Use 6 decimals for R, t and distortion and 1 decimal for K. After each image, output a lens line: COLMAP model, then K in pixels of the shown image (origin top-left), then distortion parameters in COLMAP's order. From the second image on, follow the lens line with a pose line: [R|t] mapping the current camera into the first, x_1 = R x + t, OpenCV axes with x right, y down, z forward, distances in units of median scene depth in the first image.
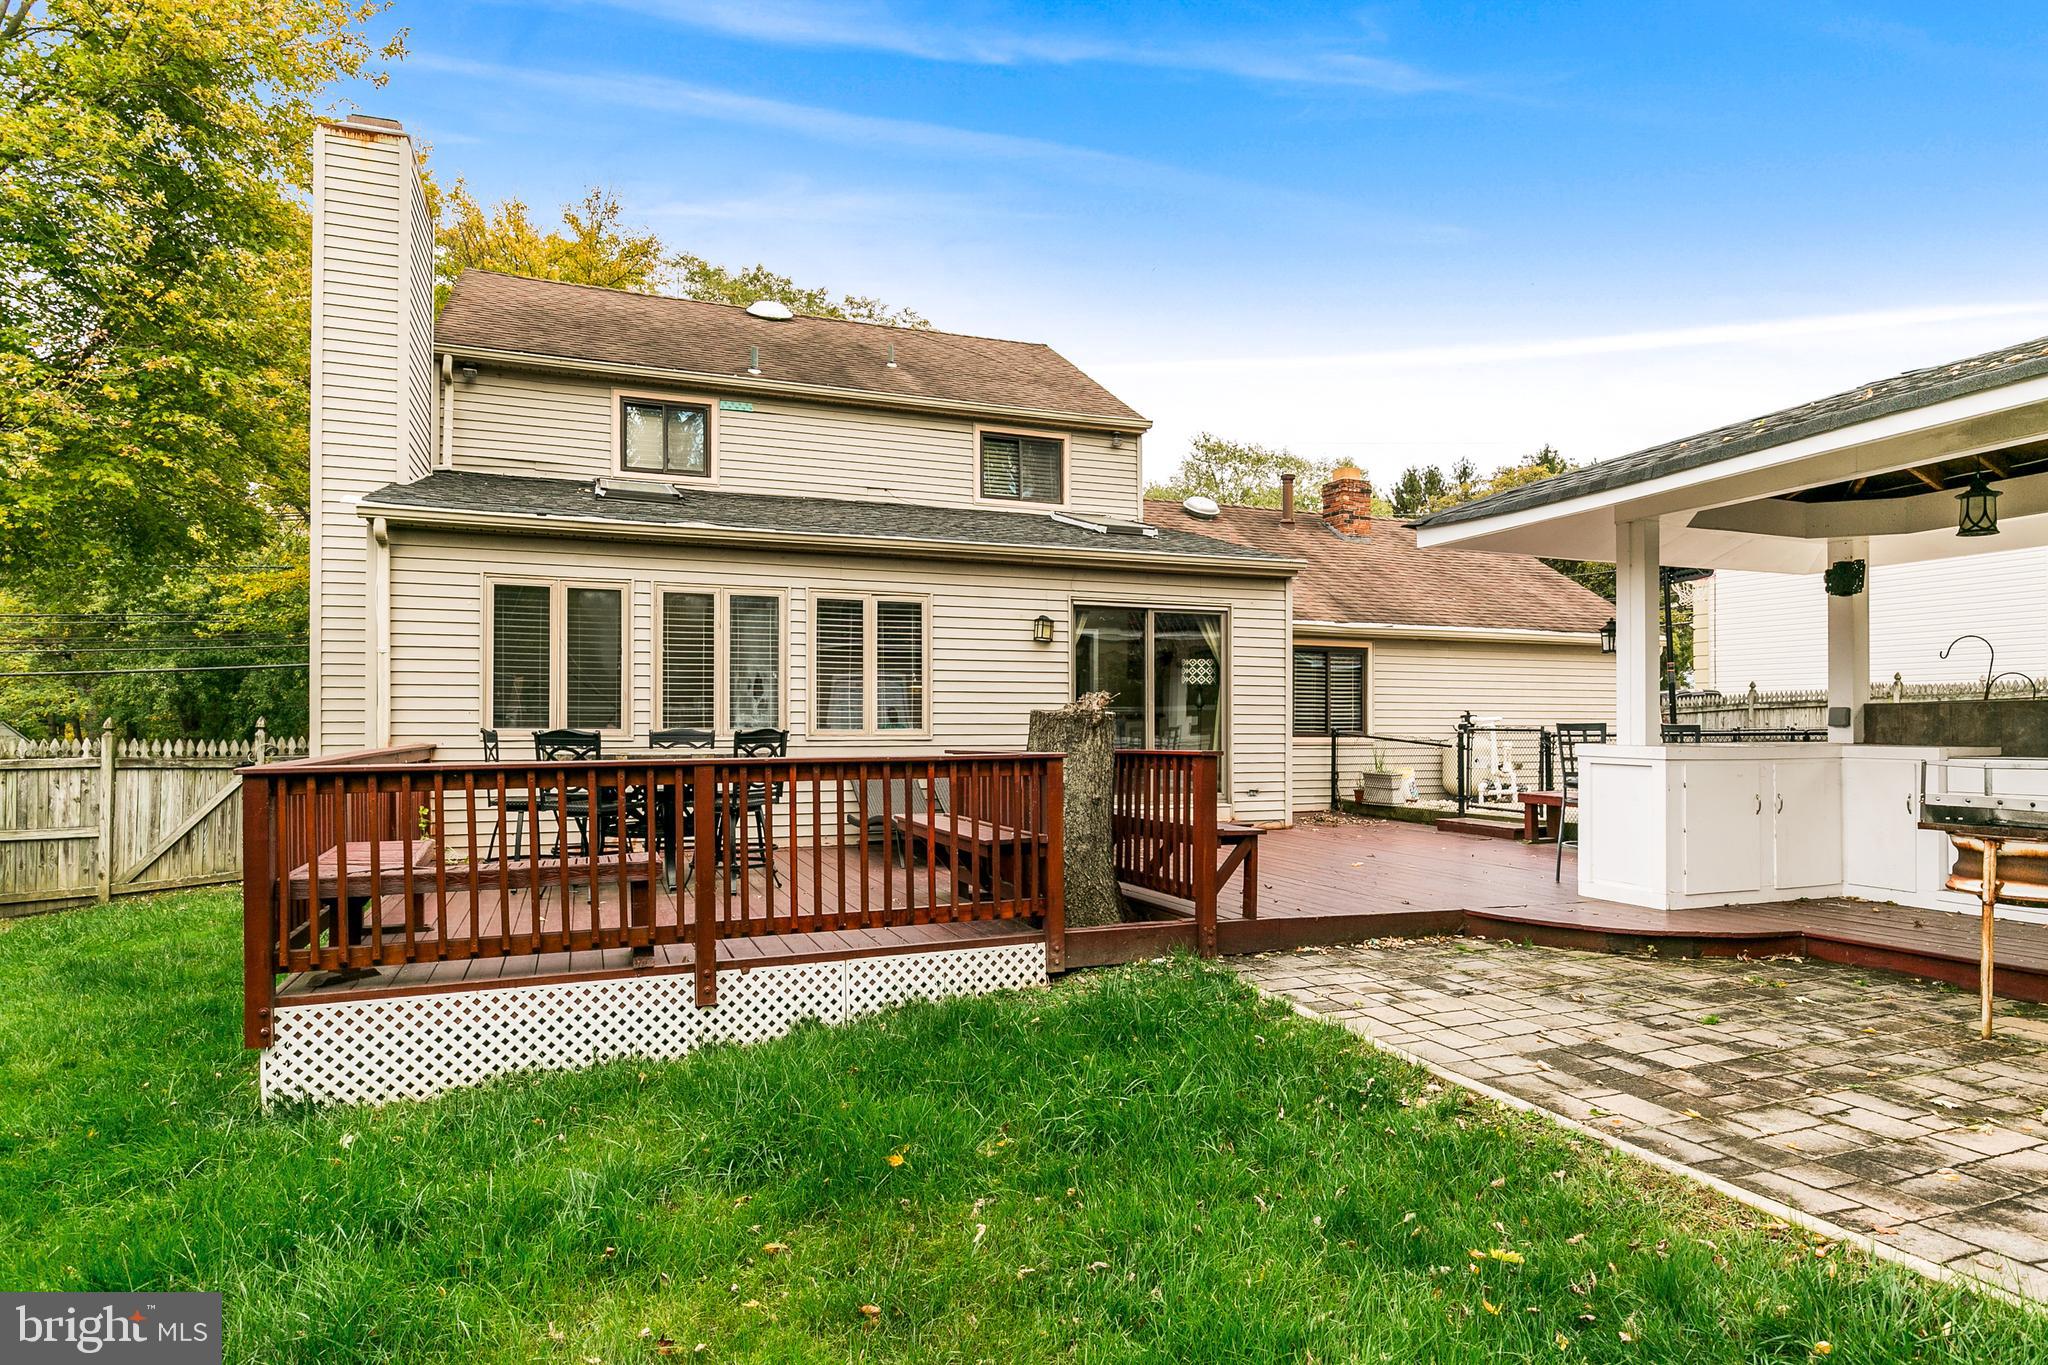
lens RADIAL K [[1107.4, 0, 1020.8], [0, 1107.4, 690.3], [0, 0, 1]] dist [0.001326, 0.000243]
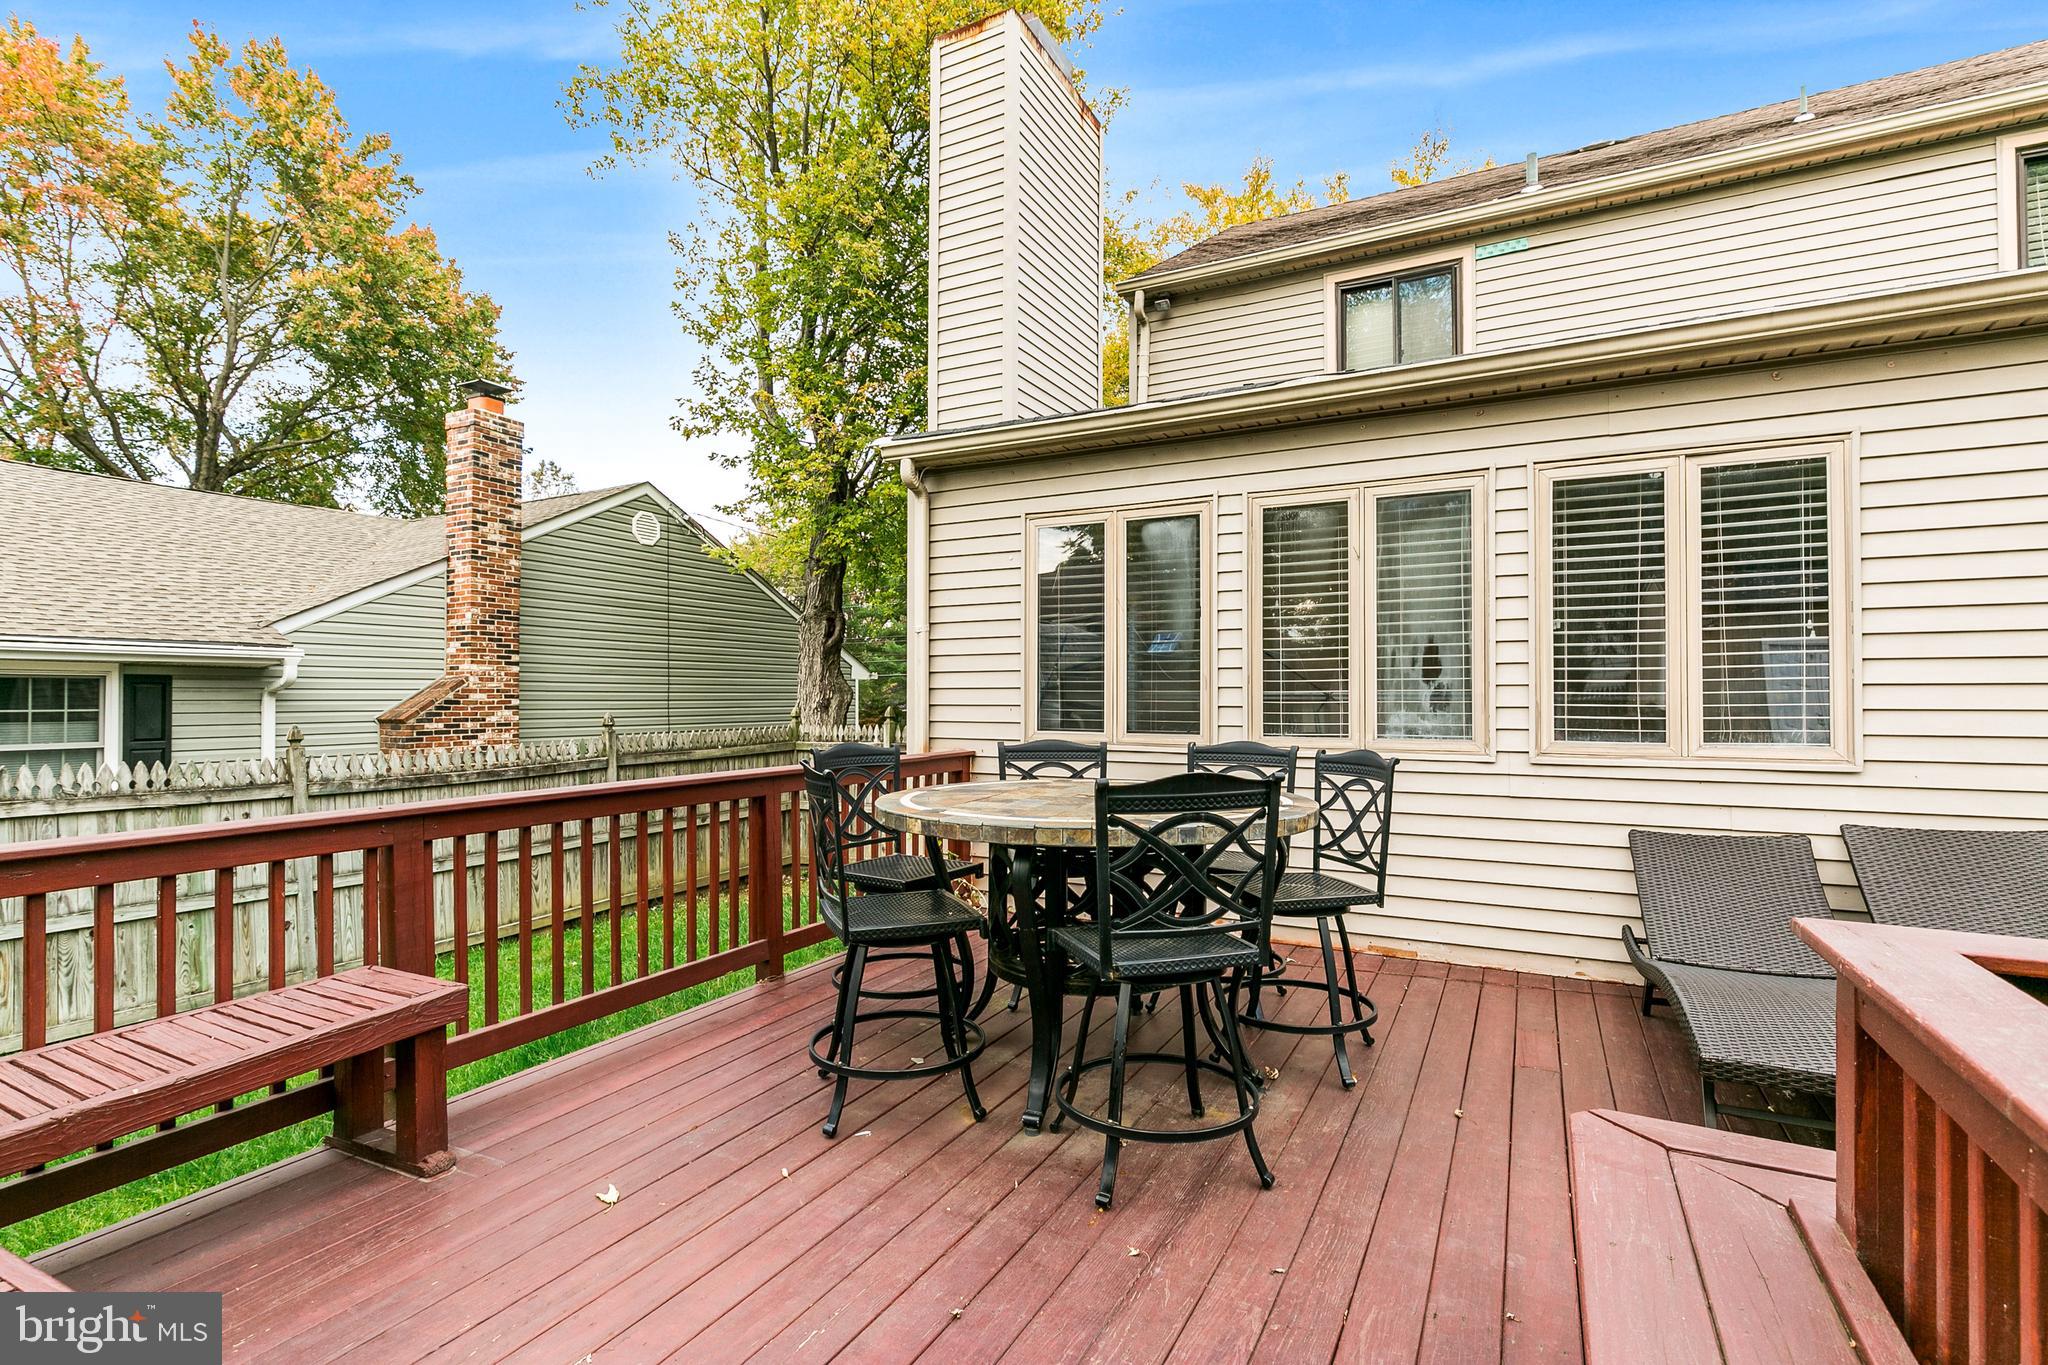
lens RADIAL K [[952.7, 0, 1027.2], [0, 952.7, 690.6], [0, 0, 1]] dist [-0.005658, -0.000500]
pose [[0.659941, -0.006944, -0.751285, -0.015697], [0.024162, 0.999636, 0.011985, 0.000880], [0.750929, -0.026061, 0.659869, 0.477249]]
